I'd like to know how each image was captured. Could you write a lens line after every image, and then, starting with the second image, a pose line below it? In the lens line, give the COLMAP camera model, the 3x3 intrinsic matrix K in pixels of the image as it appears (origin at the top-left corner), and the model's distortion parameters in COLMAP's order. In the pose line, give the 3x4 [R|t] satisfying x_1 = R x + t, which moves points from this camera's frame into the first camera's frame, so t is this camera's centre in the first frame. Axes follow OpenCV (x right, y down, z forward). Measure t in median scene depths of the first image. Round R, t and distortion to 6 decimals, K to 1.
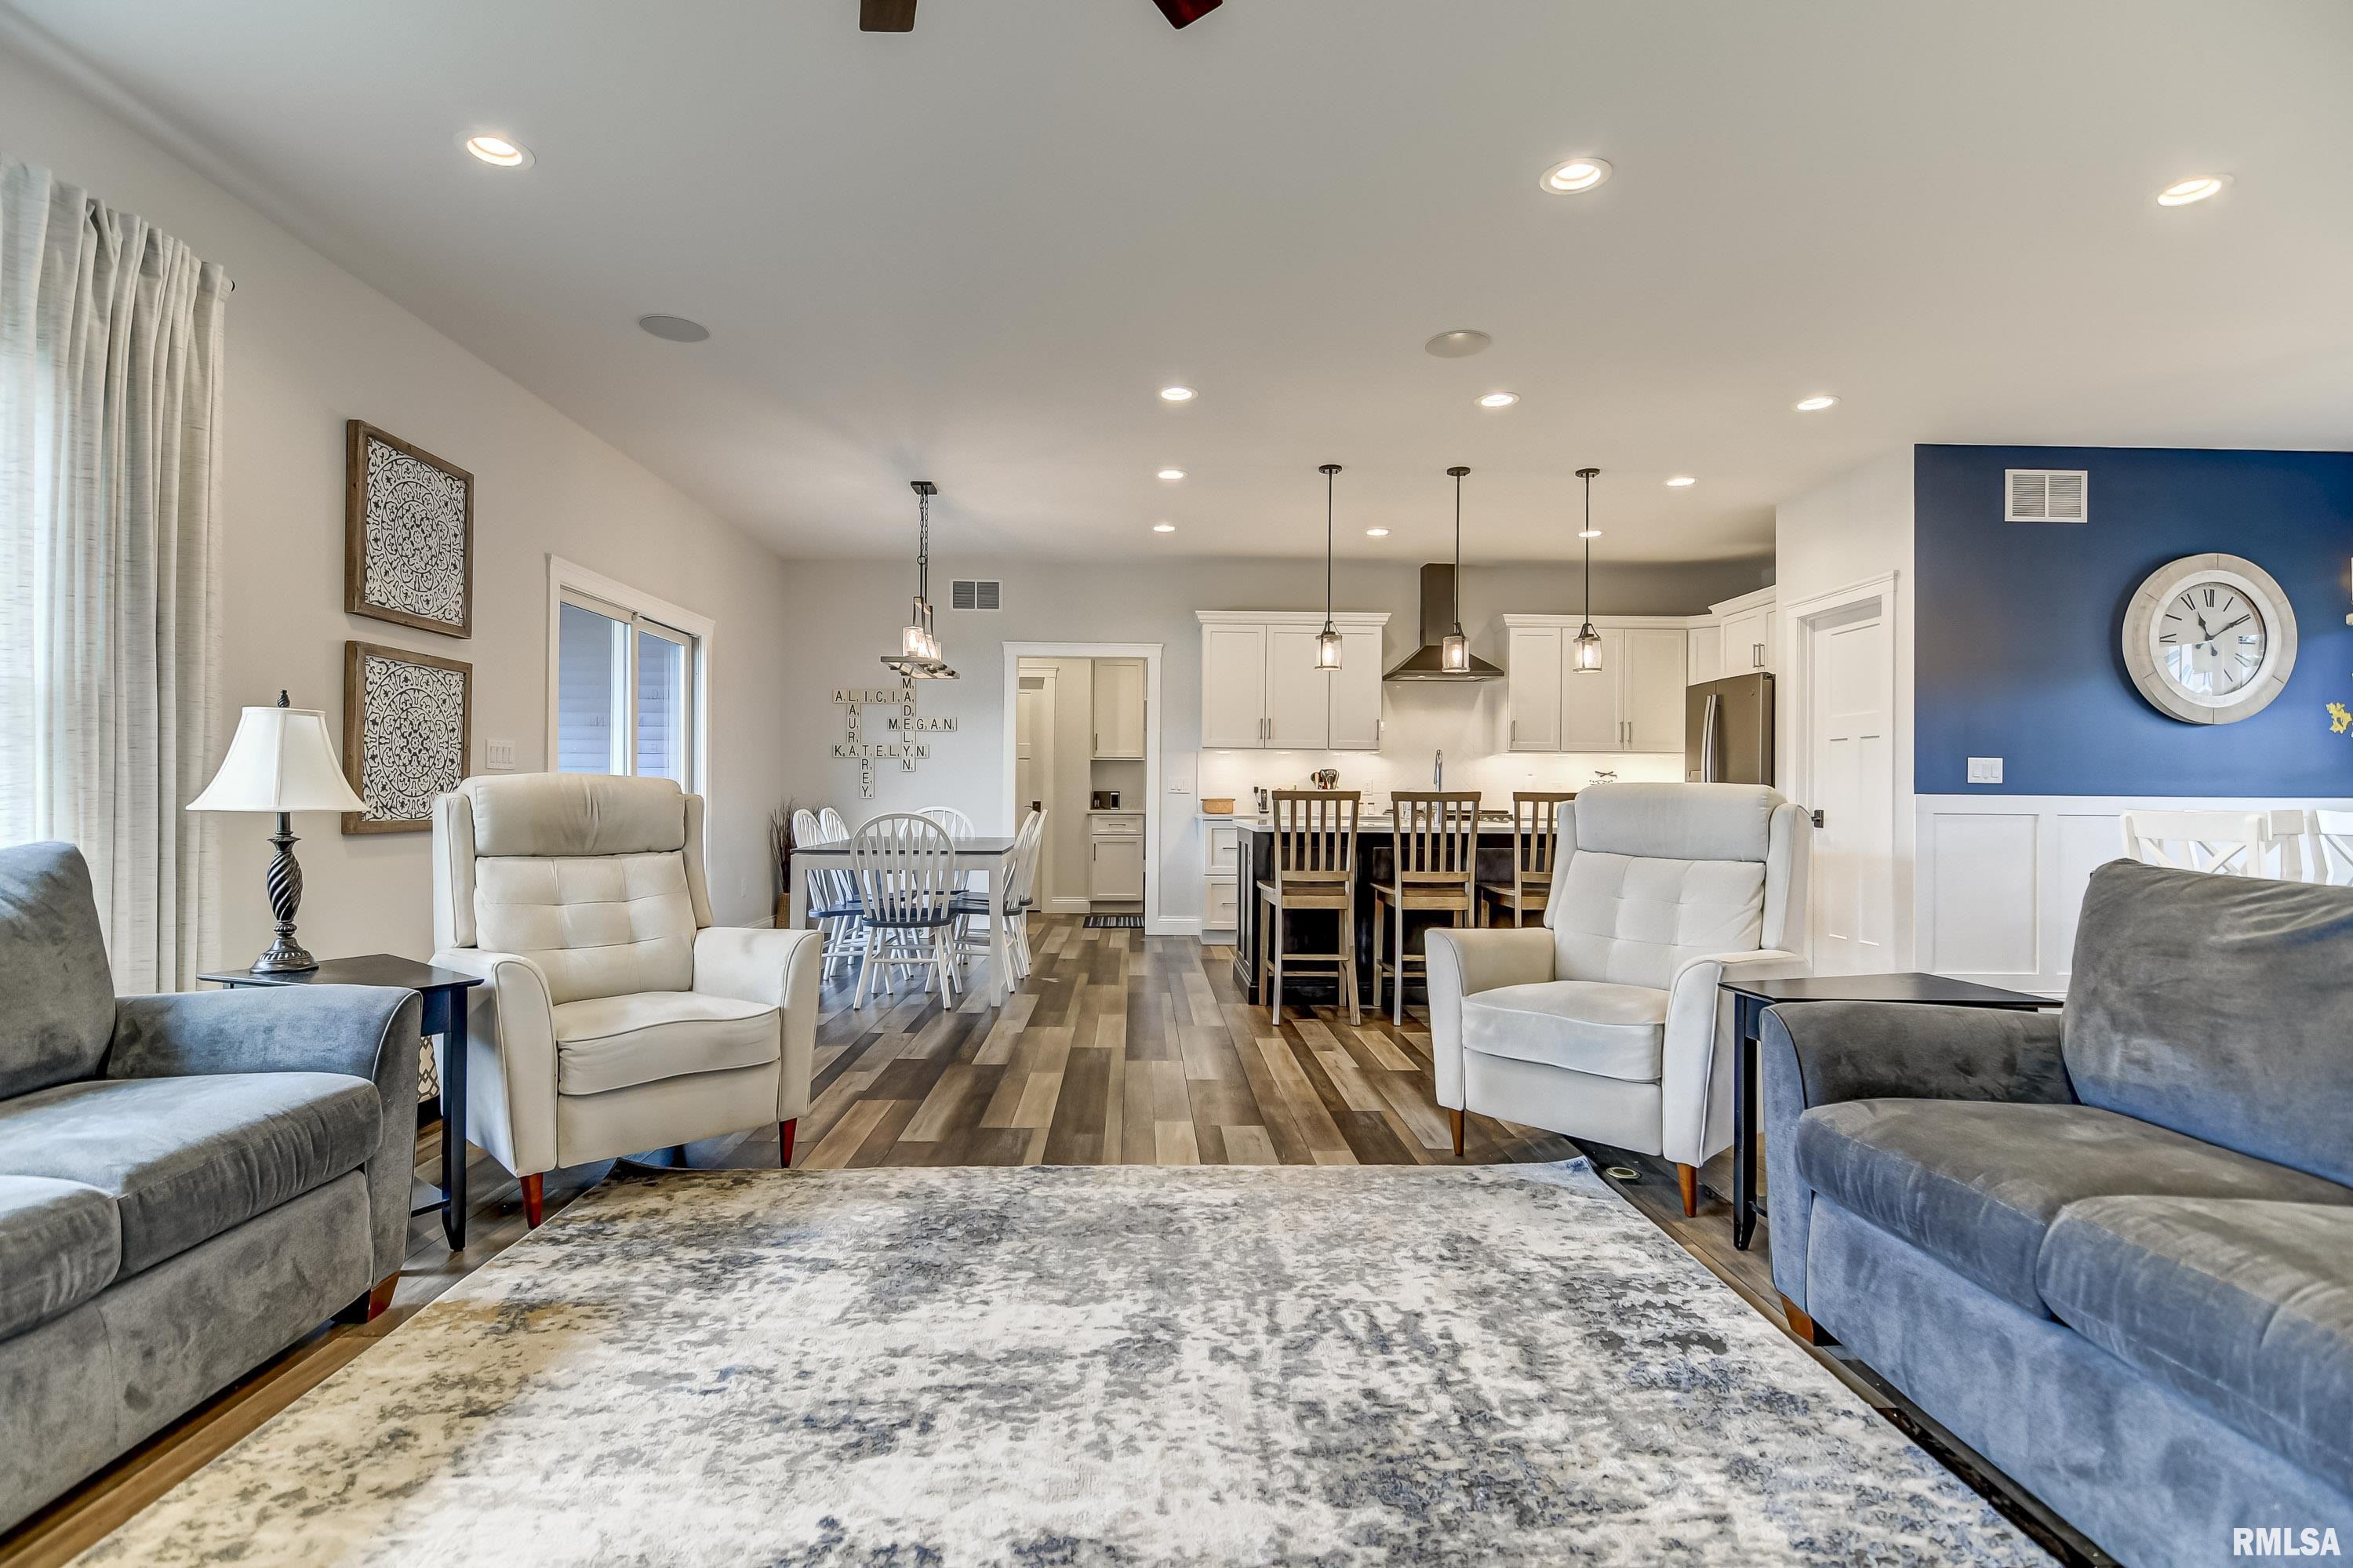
lens RADIAL K [[1123.5, 0, 1174.2], [0, 1123.5, 786.2], [0, 0, 1]] dist [0.011753, -0.009648]
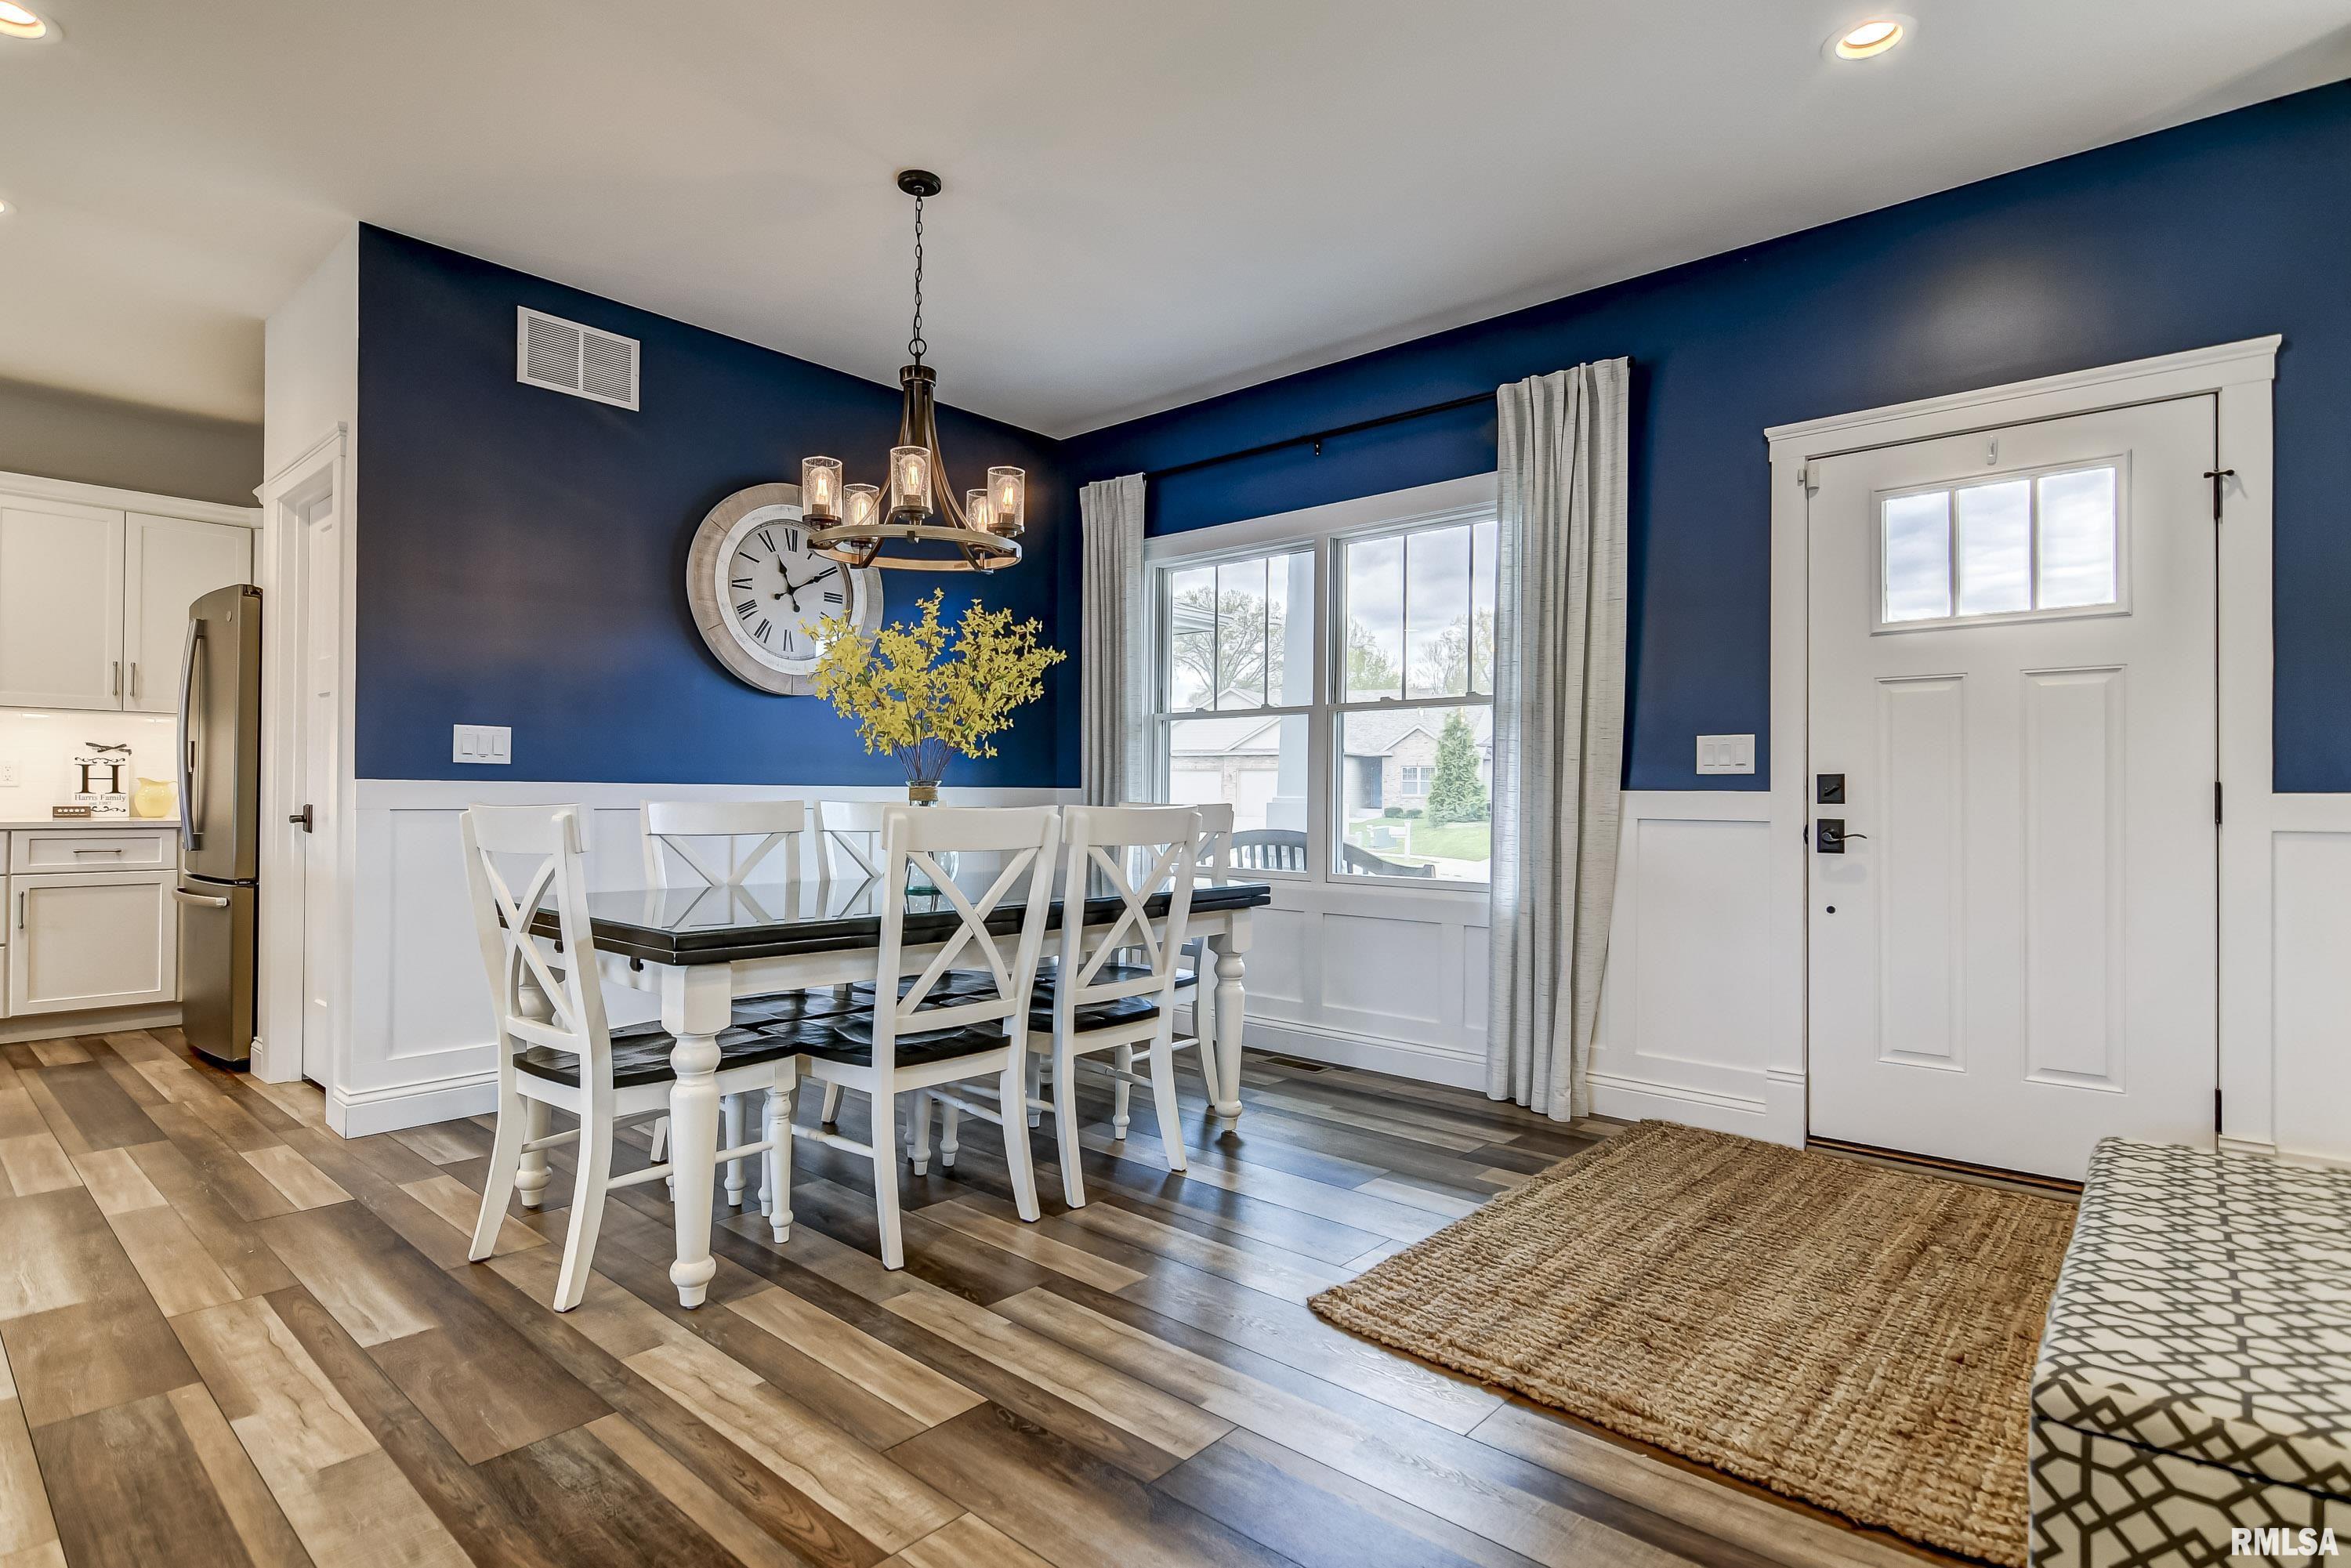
lens RADIAL K [[1176.4, 0, 1161.5], [0, 1176.4, 785.4], [0, 0, 1]] dist [0.009317, -0.002107]
pose [[0.690387, 0.003112, 0.723433, 0.815037], [-0.007965, 0.999963, 0.003300, 0.008648], [-0.723396, -0.008040, 0.690386, 0.363789]]
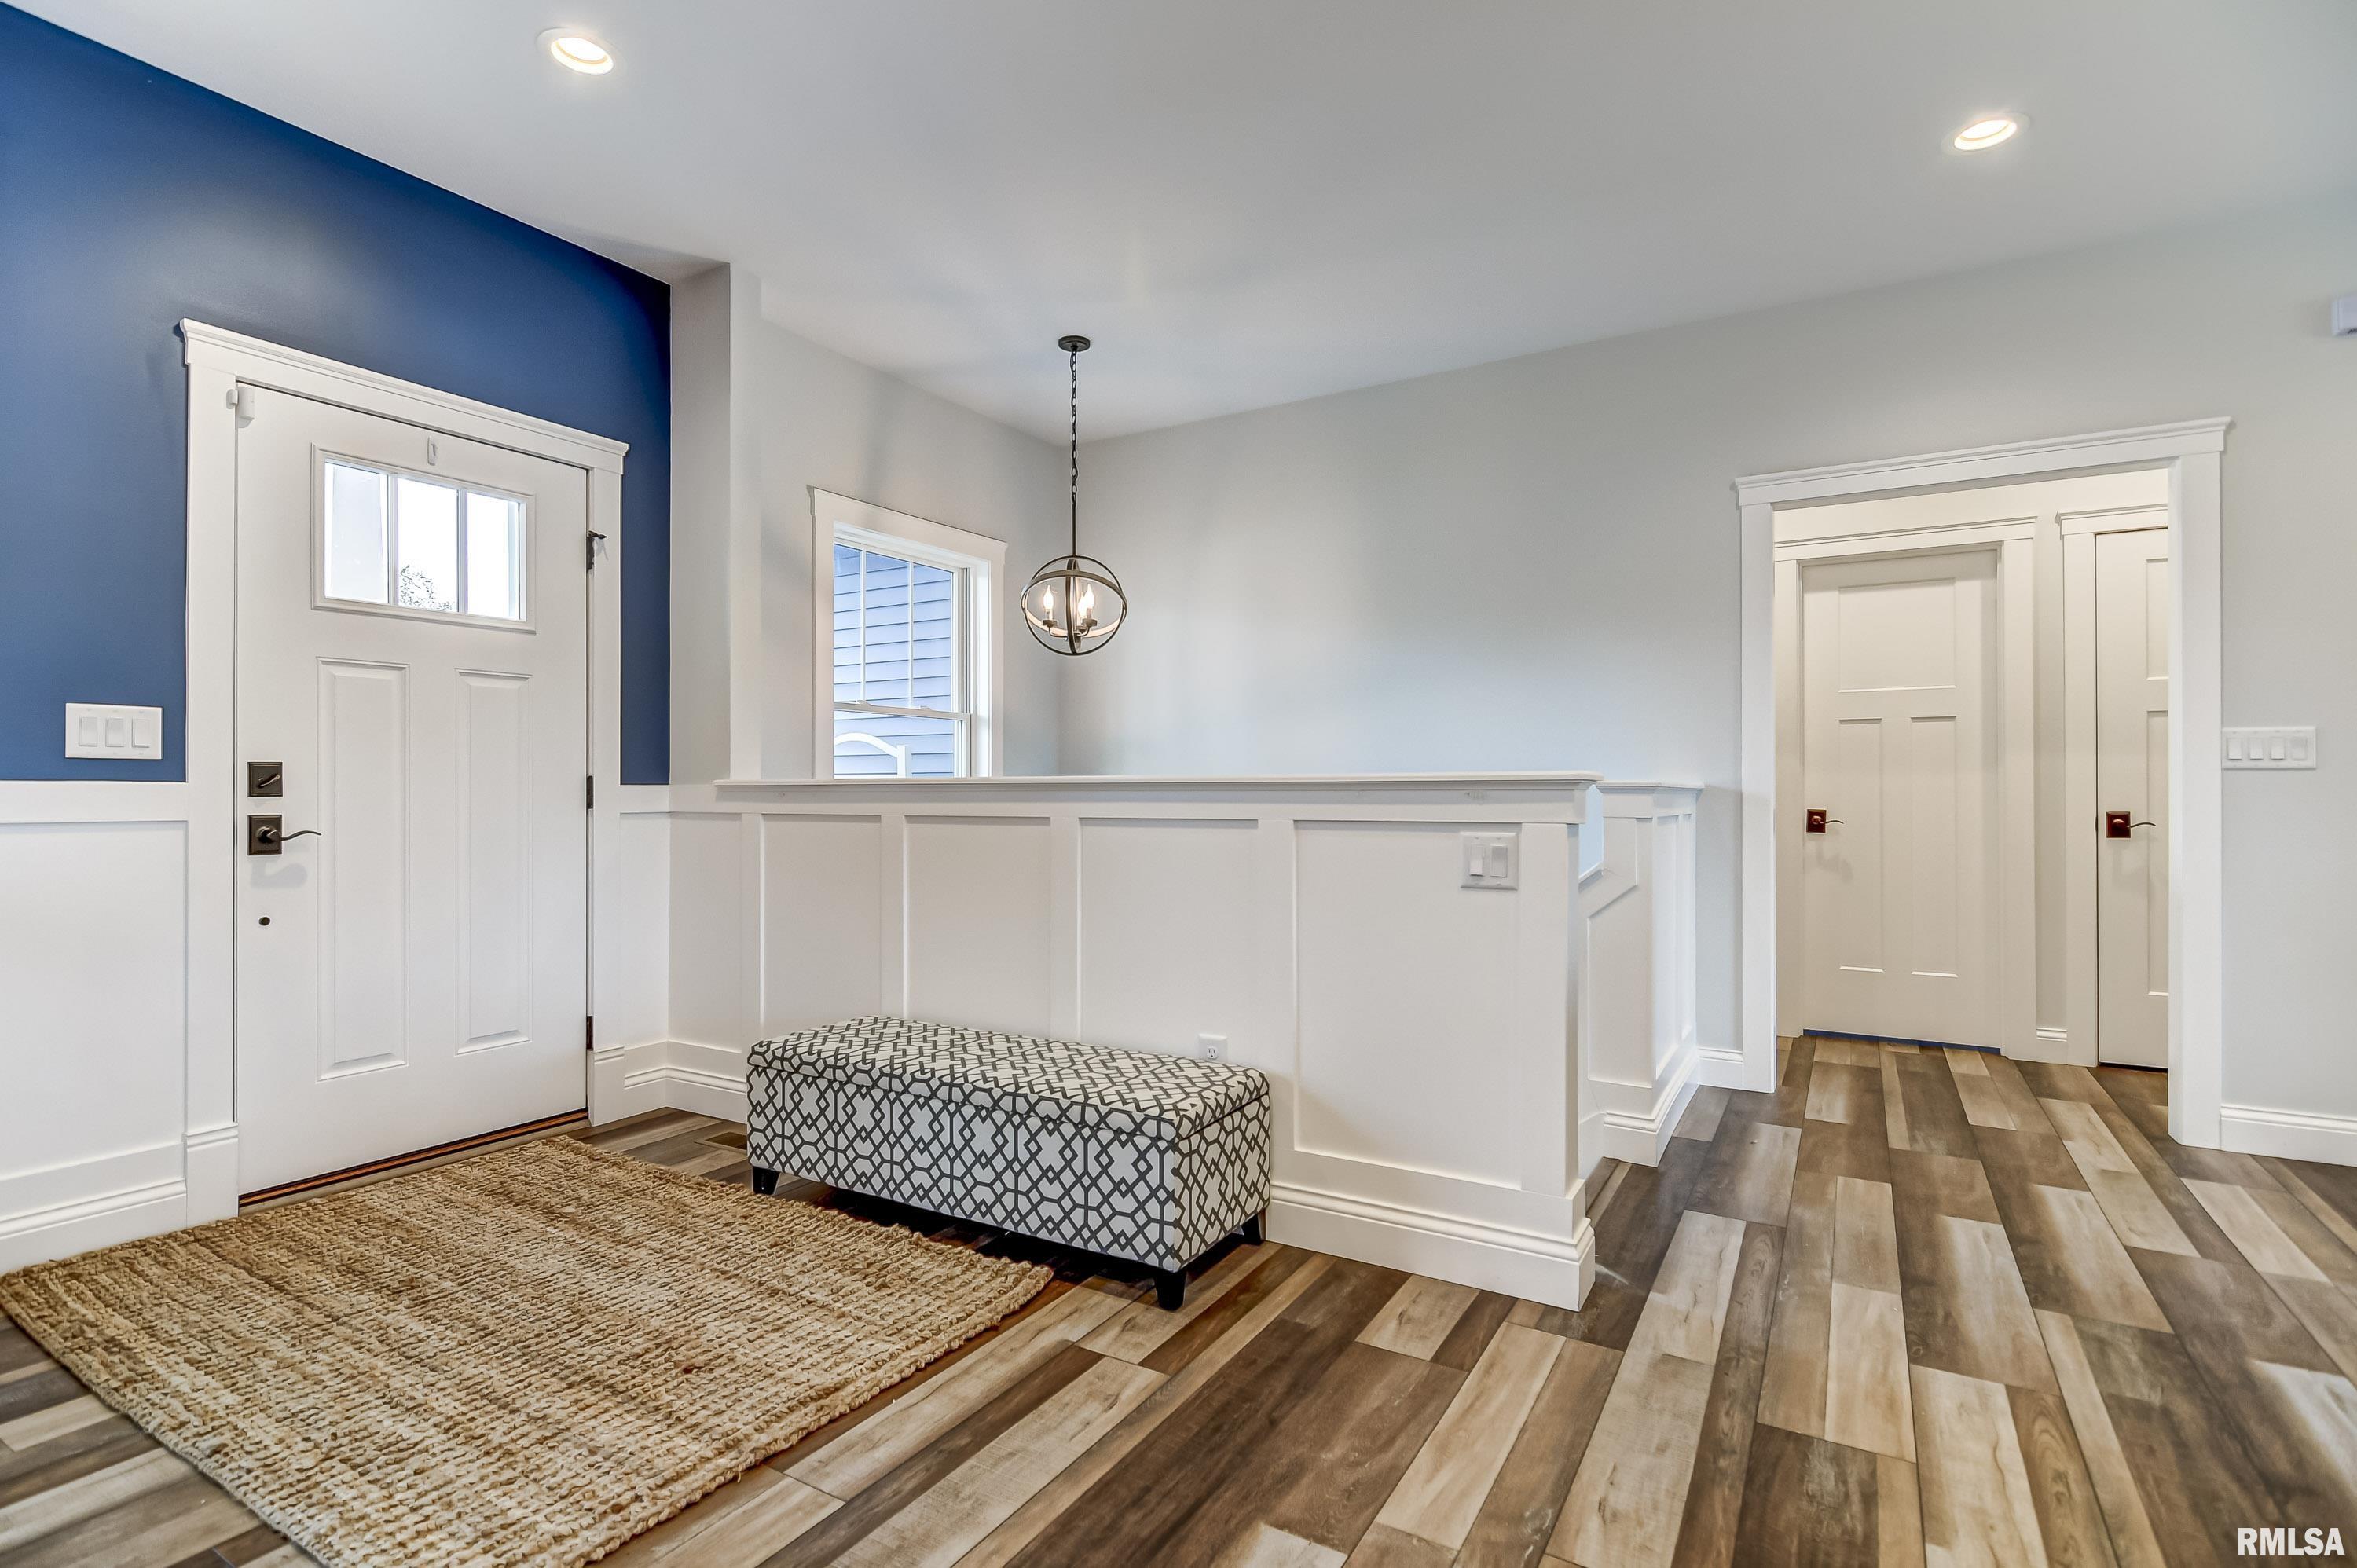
lens RADIAL K [[1125.3, 0, 1159.2], [0, 1125.3, 795.6], [0, 0, 1]] dist [0.011753, -0.009648]
pose [[-0.832699, -0.010180, 0.553632, 0.954759], [-0.012398, 0.999923, -0.000262, 0.014764], [-0.553587, -0.007082, -0.832761, 1.018183]]
